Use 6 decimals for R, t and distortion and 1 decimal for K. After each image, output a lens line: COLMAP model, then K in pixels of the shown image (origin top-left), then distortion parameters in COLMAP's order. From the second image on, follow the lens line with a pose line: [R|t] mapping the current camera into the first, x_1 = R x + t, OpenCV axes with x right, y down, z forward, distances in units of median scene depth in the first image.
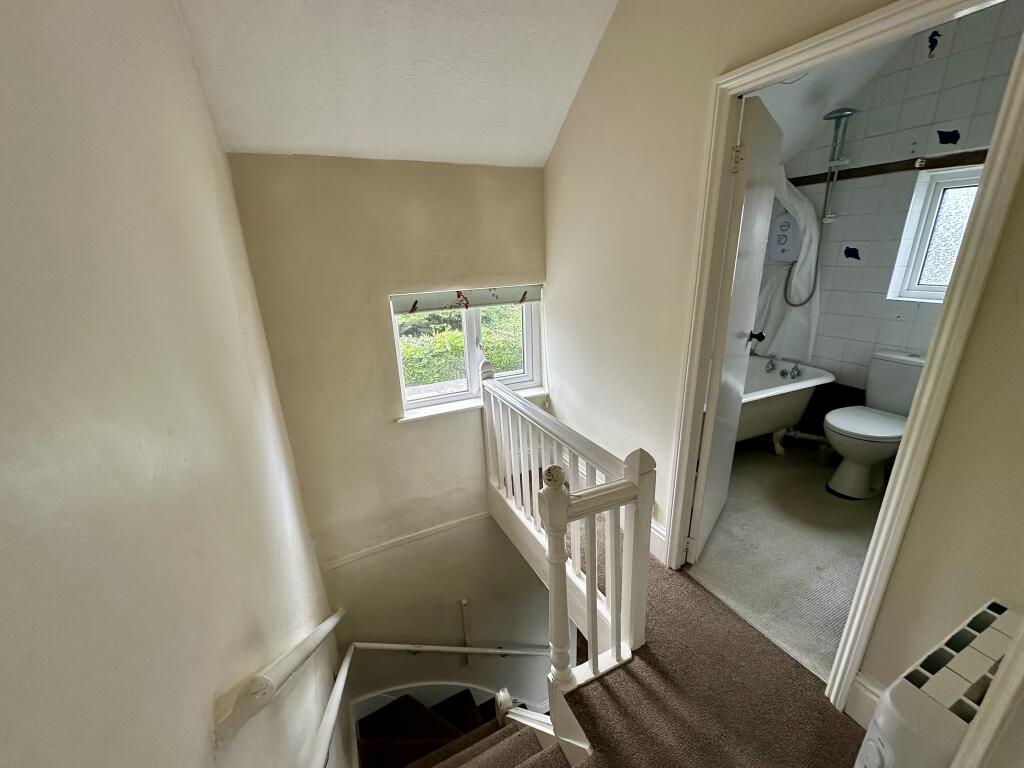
lens RADIAL K [[407.1, 0, 509.3], [0, 407.1, 386.5], [0, 0, 1]] dist [-0.008768, -0.000364]
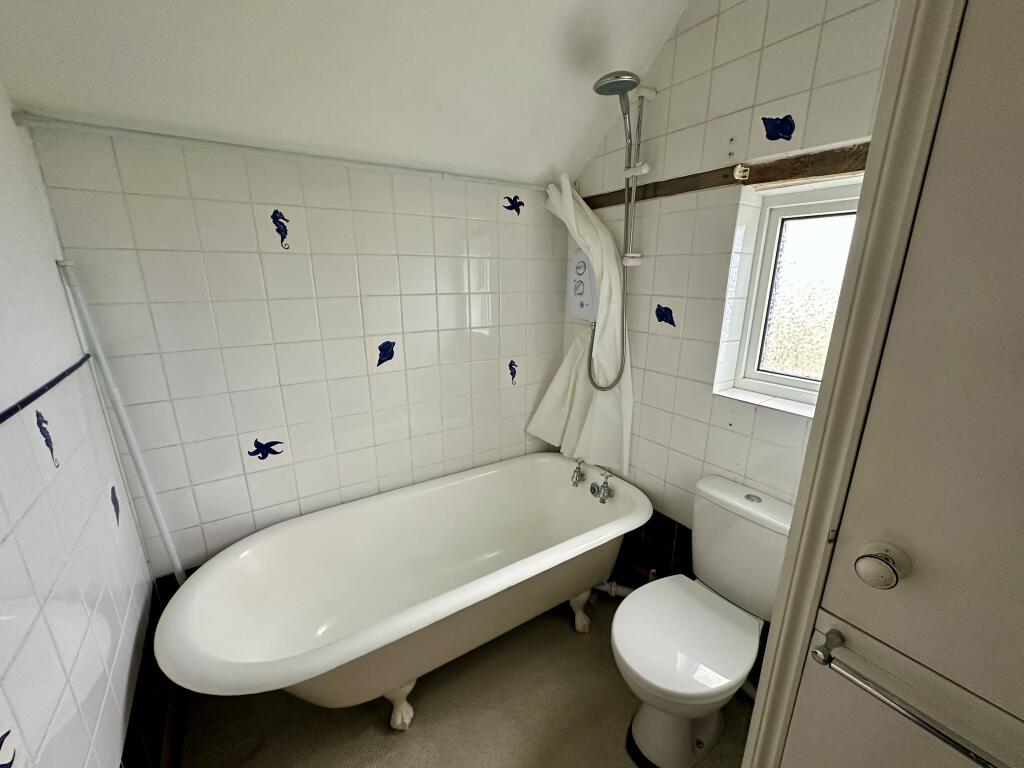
lens RADIAL K [[407.1, 0, 514.1], [0, 407.1, 384.9], [0, 0, 1]] dist [-0.008768, -0.000364]
pose [[0.985628, -0.008255, 0.168726, 0.492727], [0.018630, 0.998024, -0.060001, -0.181926], [-0.167897, 0.062282, 0.983835, 0.411054]]
